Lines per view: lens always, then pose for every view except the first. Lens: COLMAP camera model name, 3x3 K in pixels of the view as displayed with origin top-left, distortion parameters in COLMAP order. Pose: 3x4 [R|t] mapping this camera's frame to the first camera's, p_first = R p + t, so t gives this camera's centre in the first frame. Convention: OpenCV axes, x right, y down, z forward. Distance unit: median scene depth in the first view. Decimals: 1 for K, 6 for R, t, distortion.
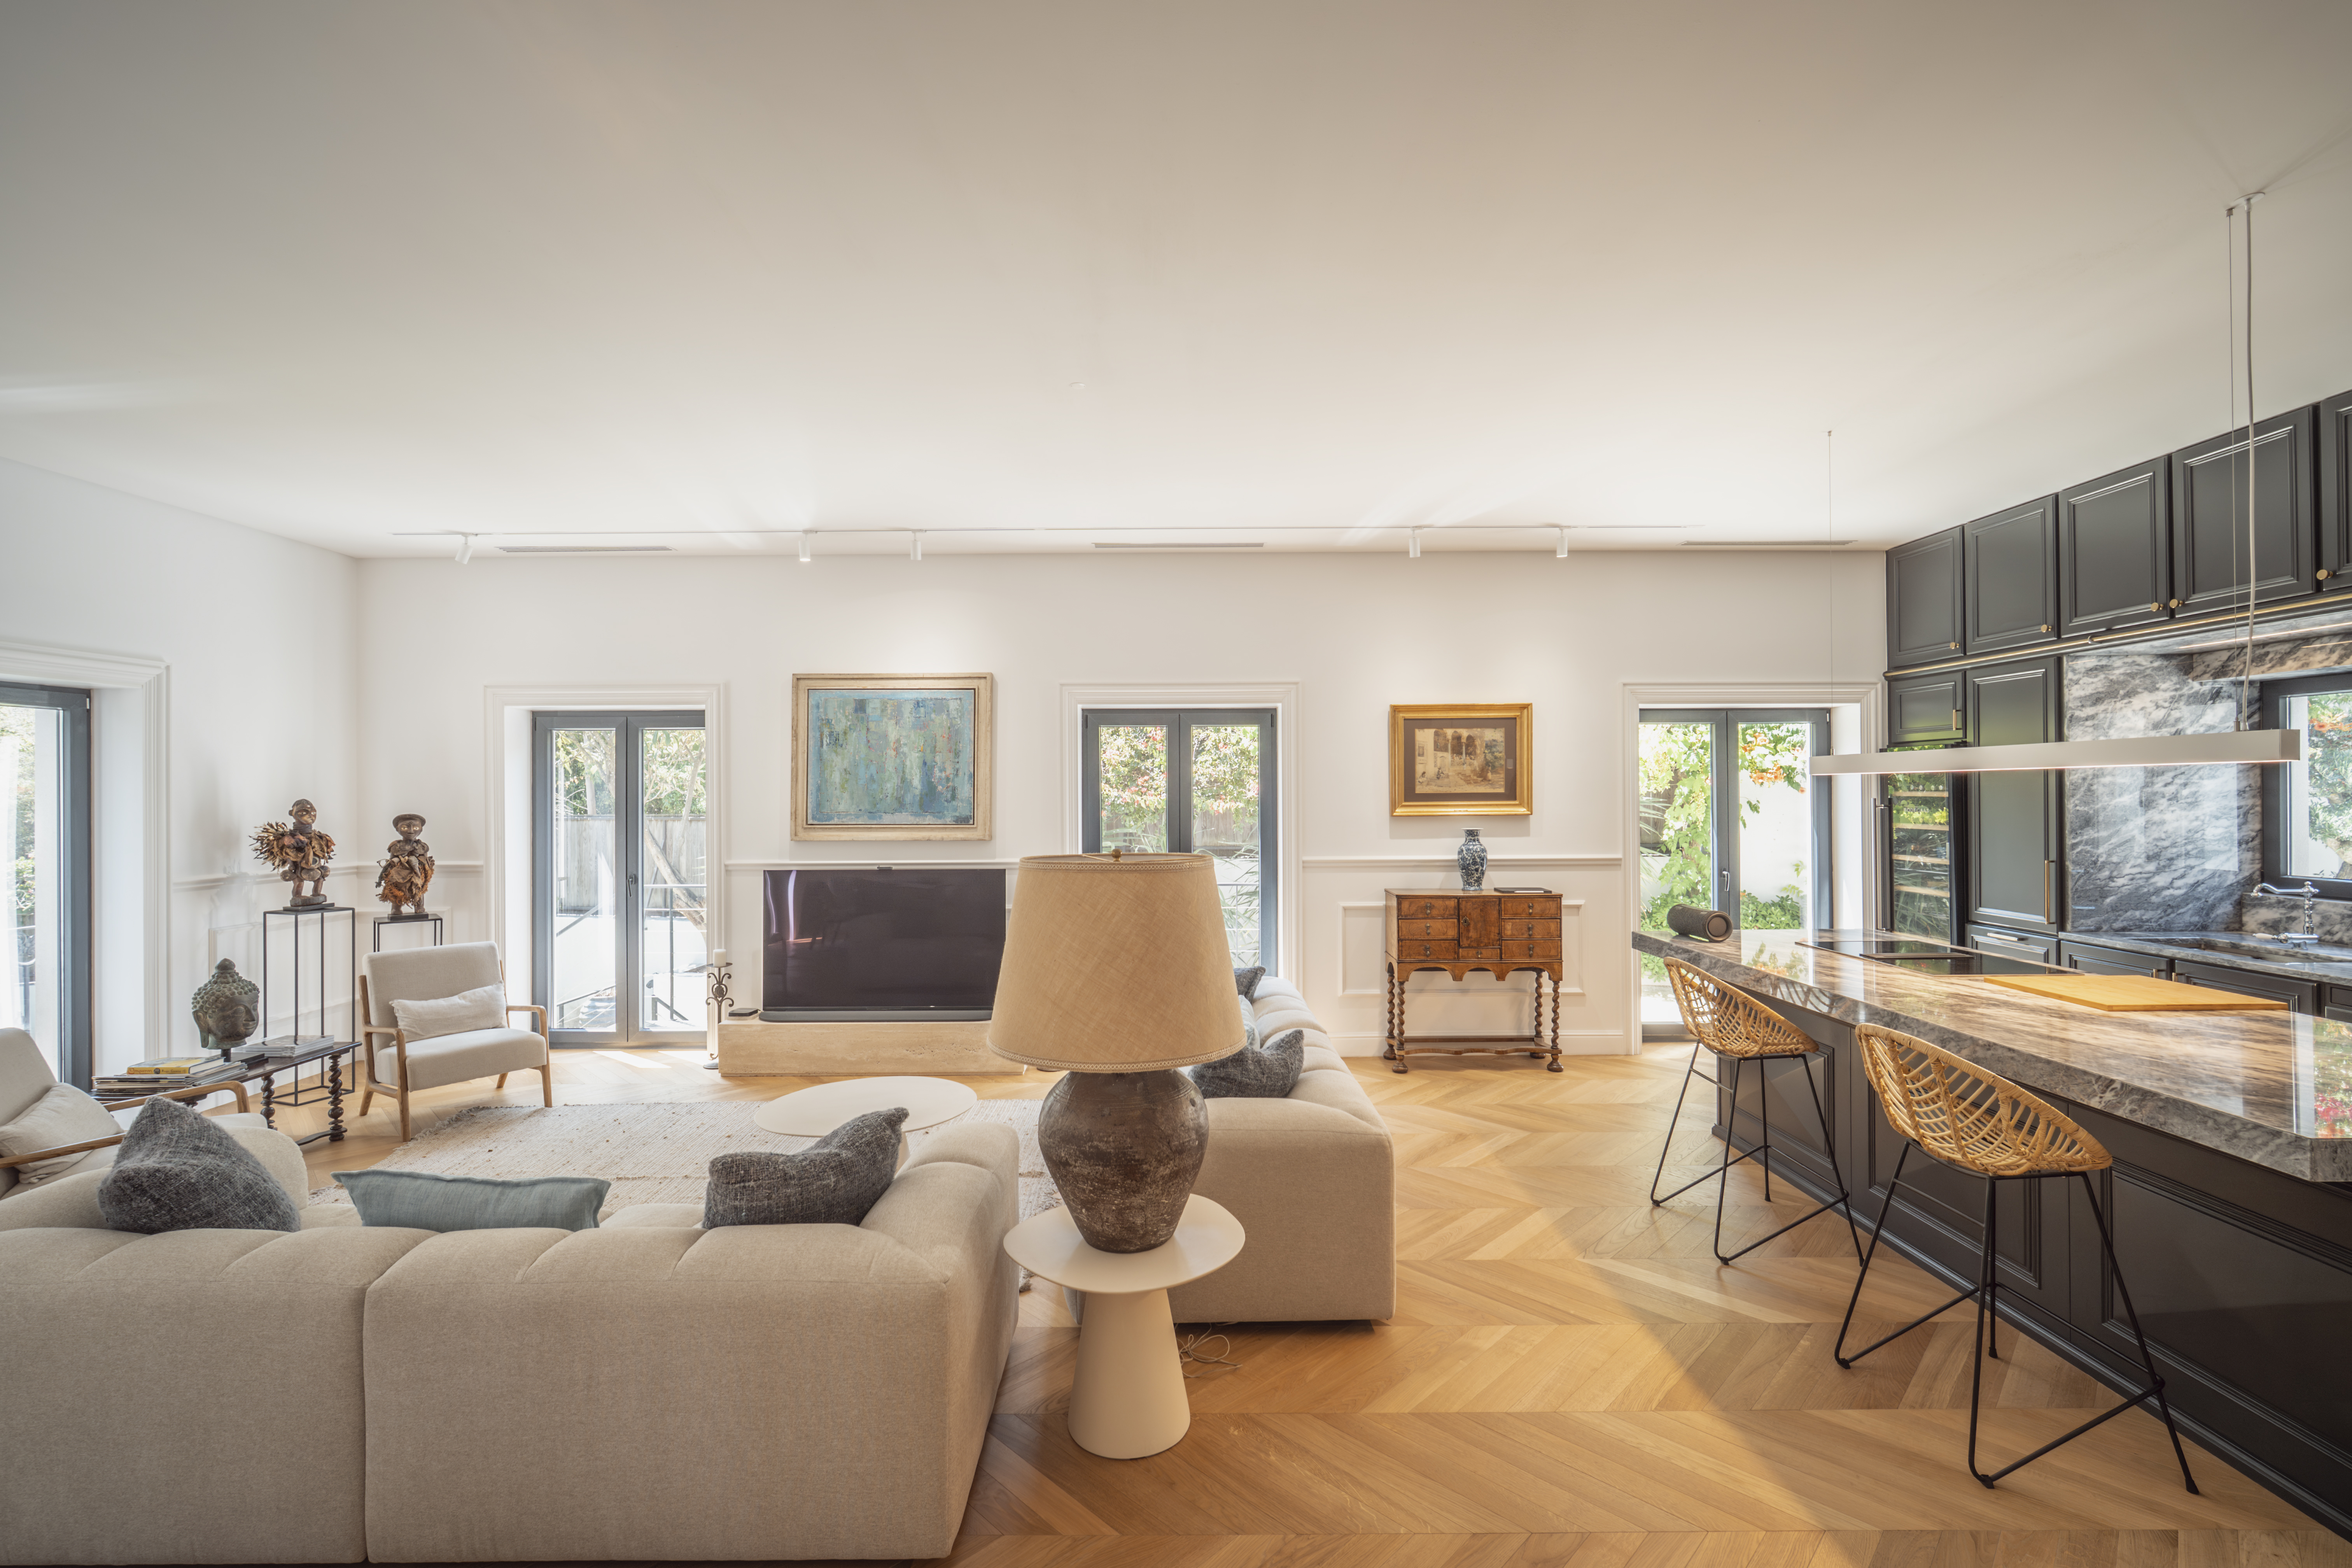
lens RADIAL K [[1016.3, 0, 1173.8], [0, 1016.3, 787.0], [0, 0, 1]] dist [-0.015551, 0.005566]
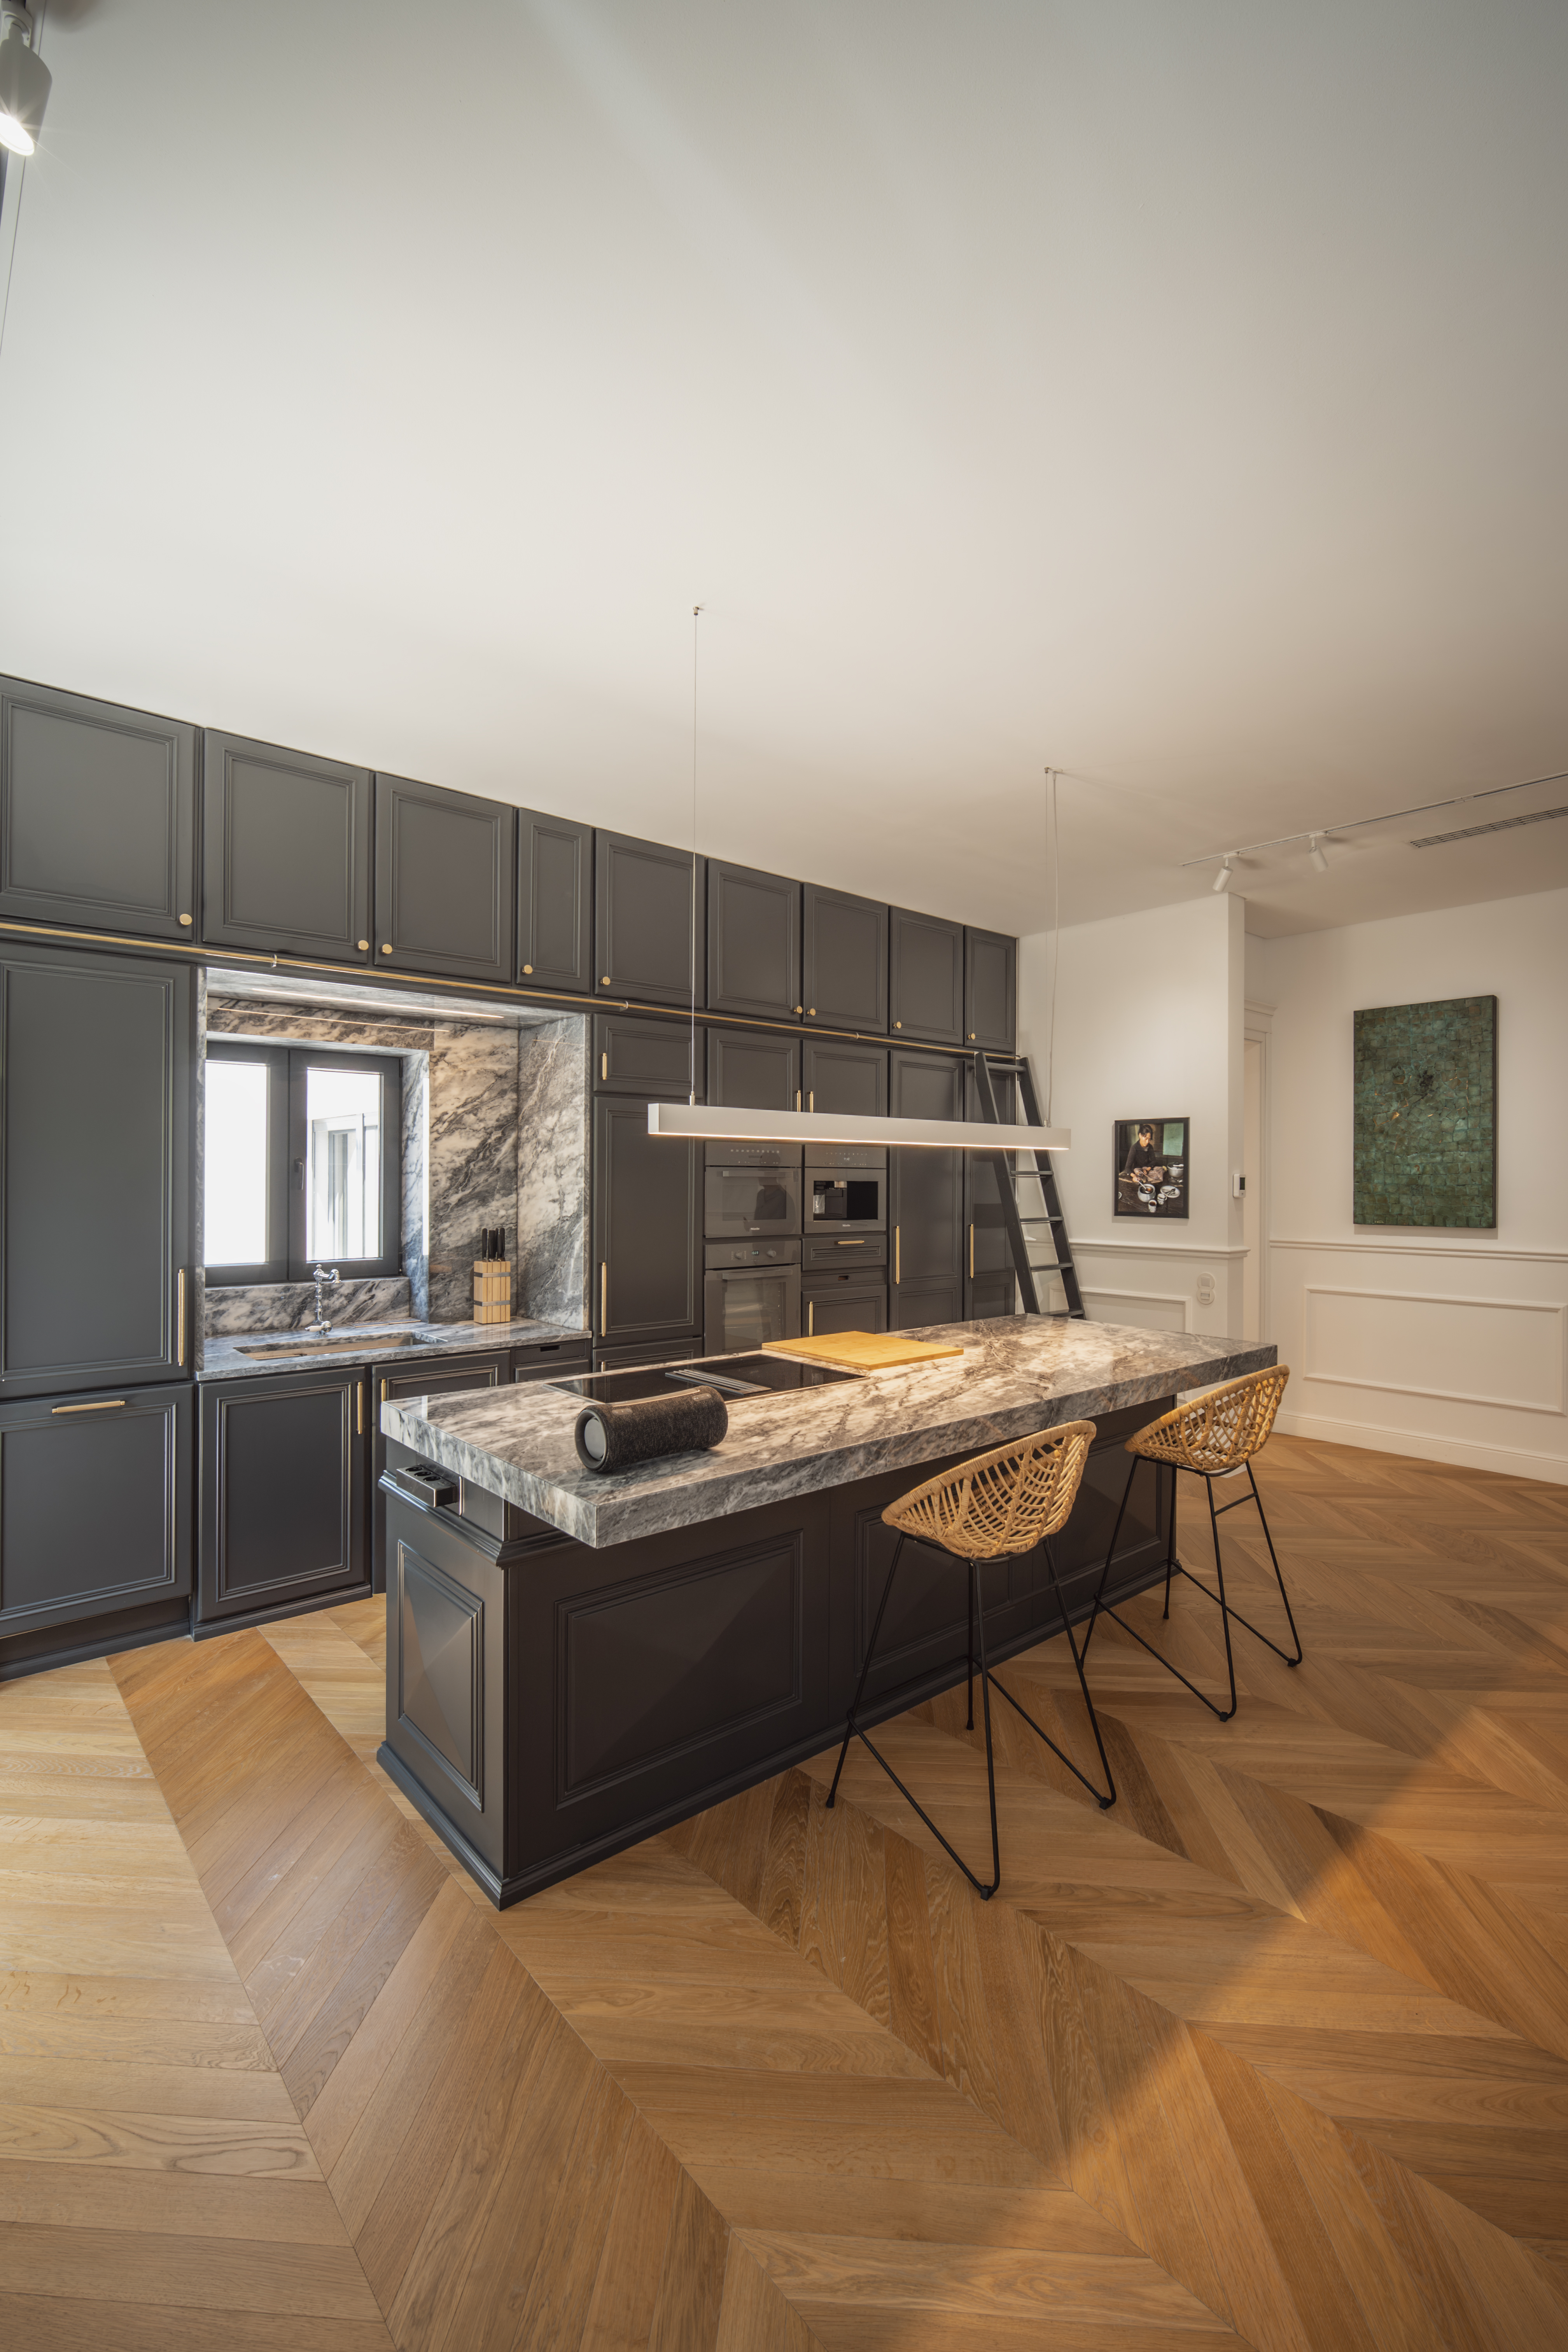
lens RADIAL K [[1021.7, 0, 789.5], [0, 1021.7, 1178.1], [0, 0, 1]] dist [-0.015710, 0.005863]
pose [[-0.661502, 0.004314, 0.749931, 0.083486], [-0.004541, 0.999942, -0.009757, 0.014754], [-0.749929, -0.009860, -0.661444, 0.959160]]
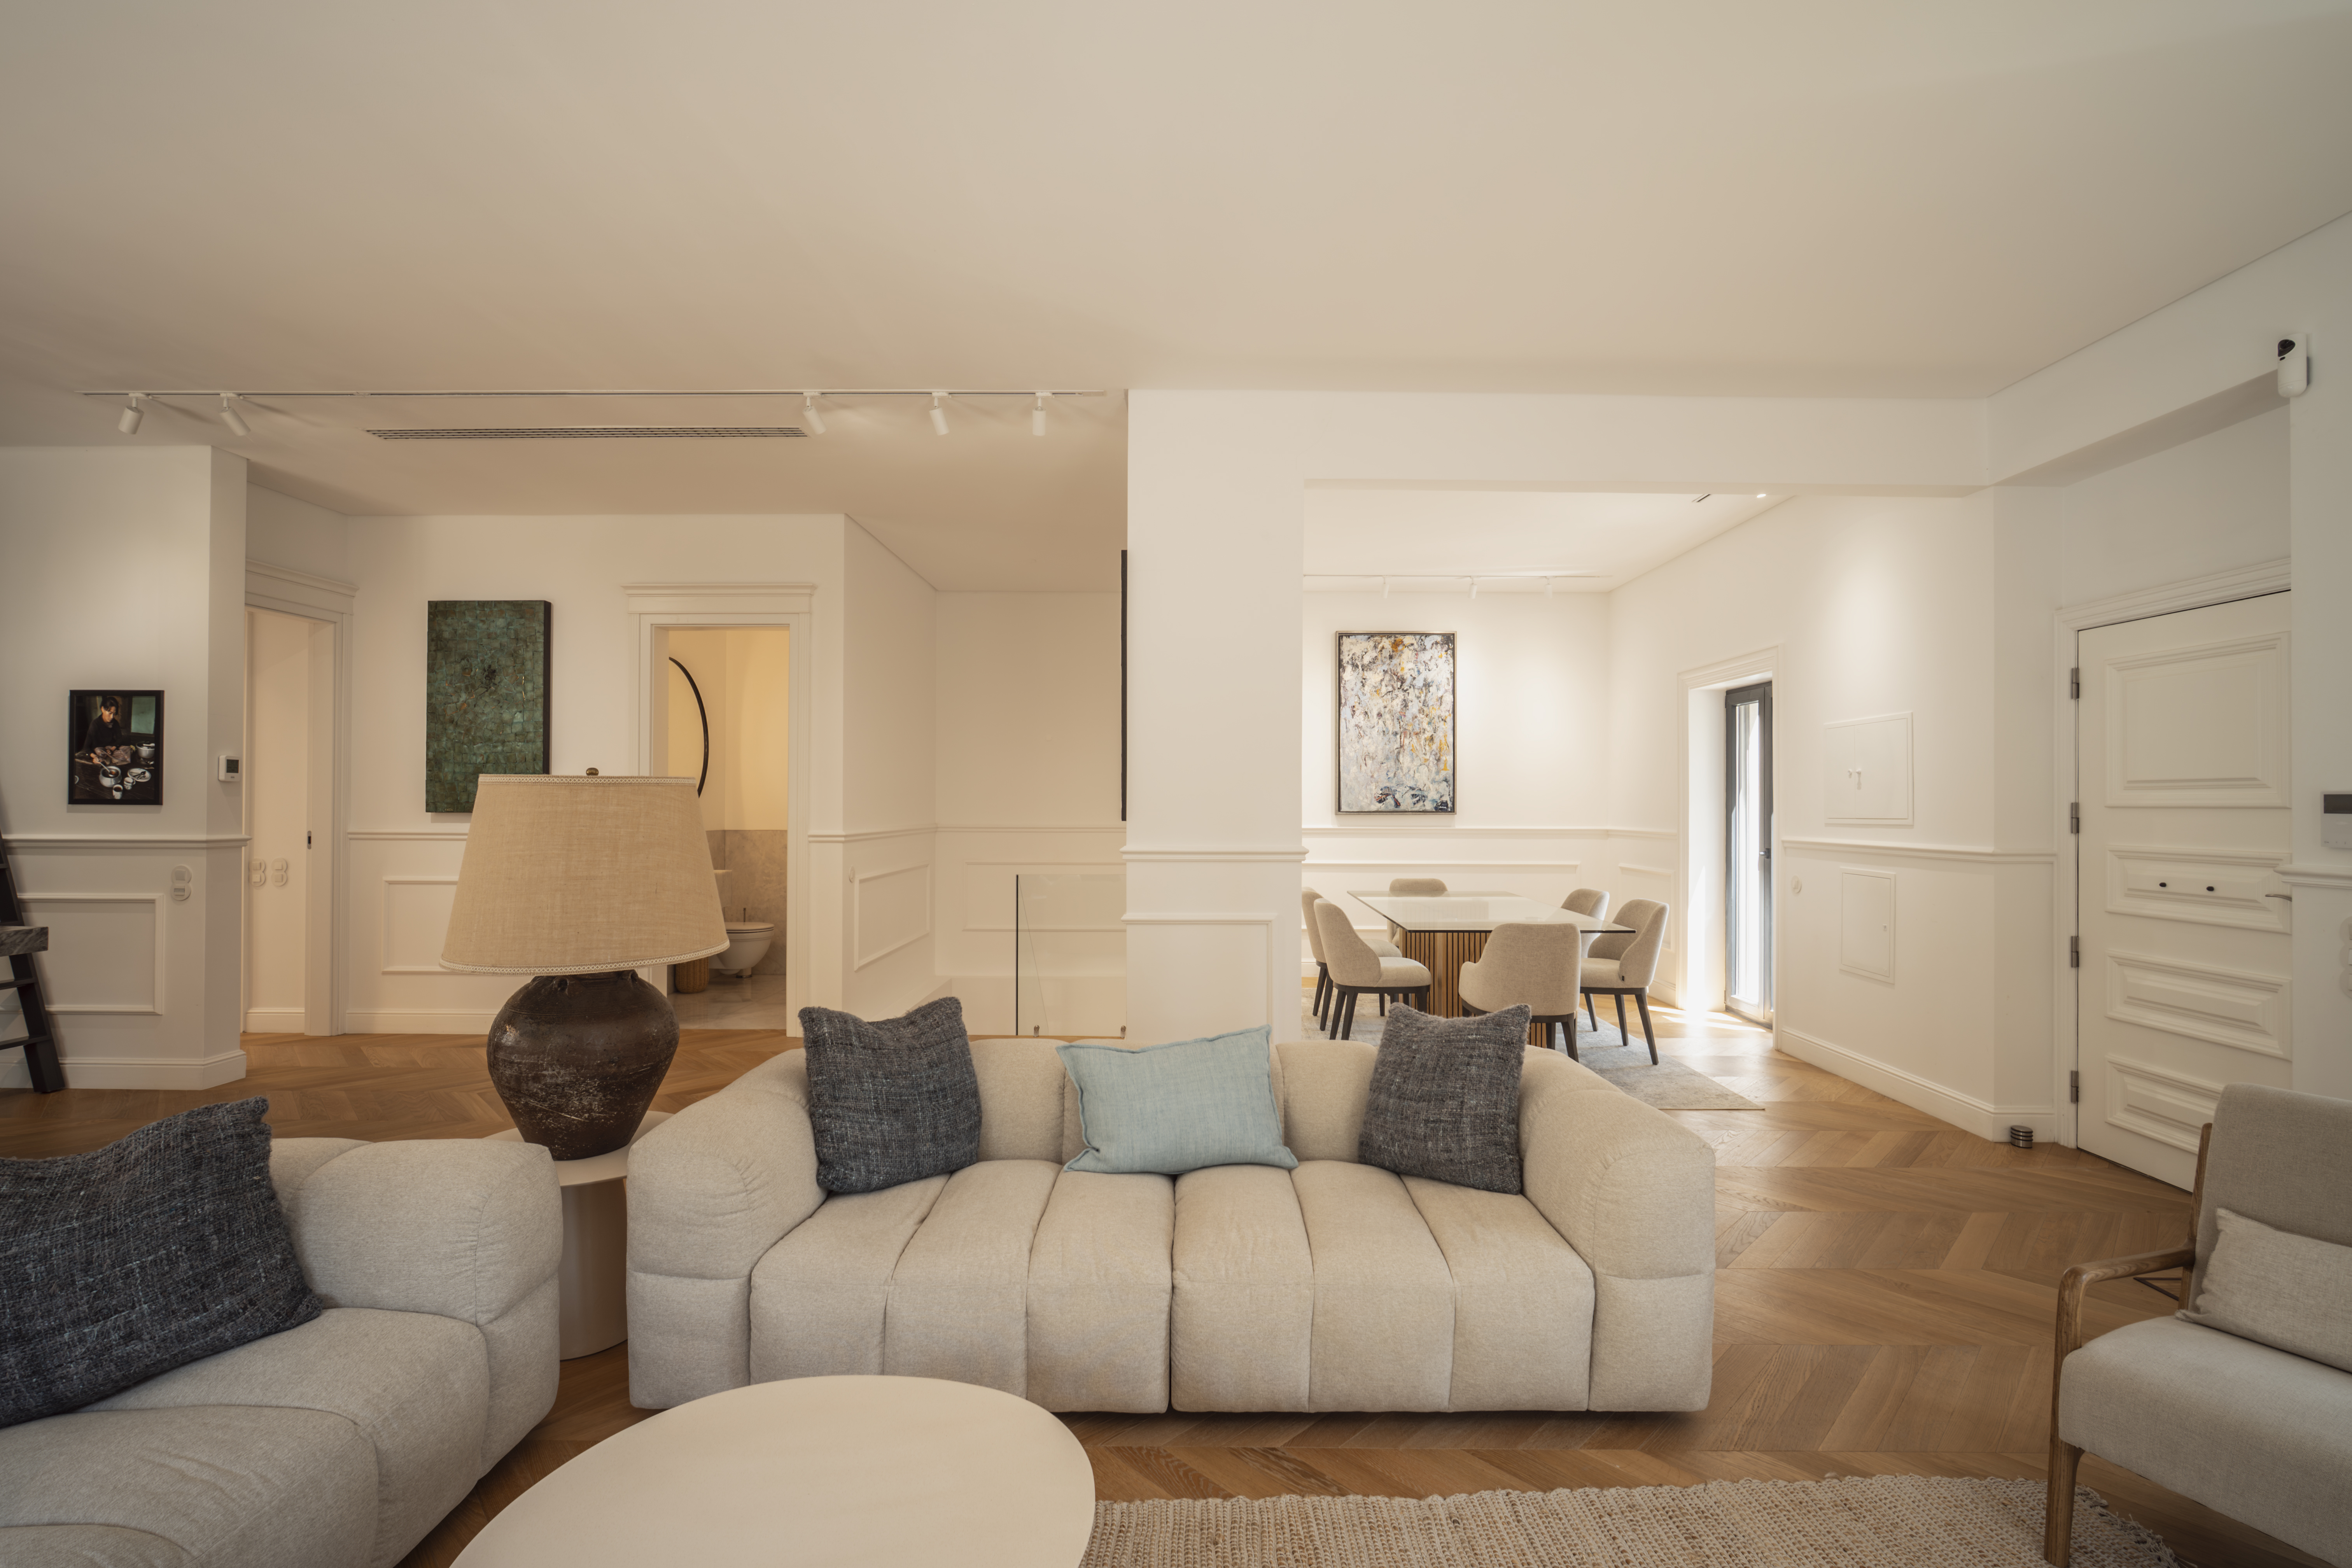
lens RADIAL K [[1026.3, 0, 1183.0], [0, 1026.3, 793.1], [0, 0, 1]] dist [-0.016361, 0.006327]
pose [[-0.999981, 0.001695, 0.005854, -0.285593], [0.001608, 0.999887, -0.014928, 0.044744], [-0.005878, -0.014918, -0.999871, 0.884263]]
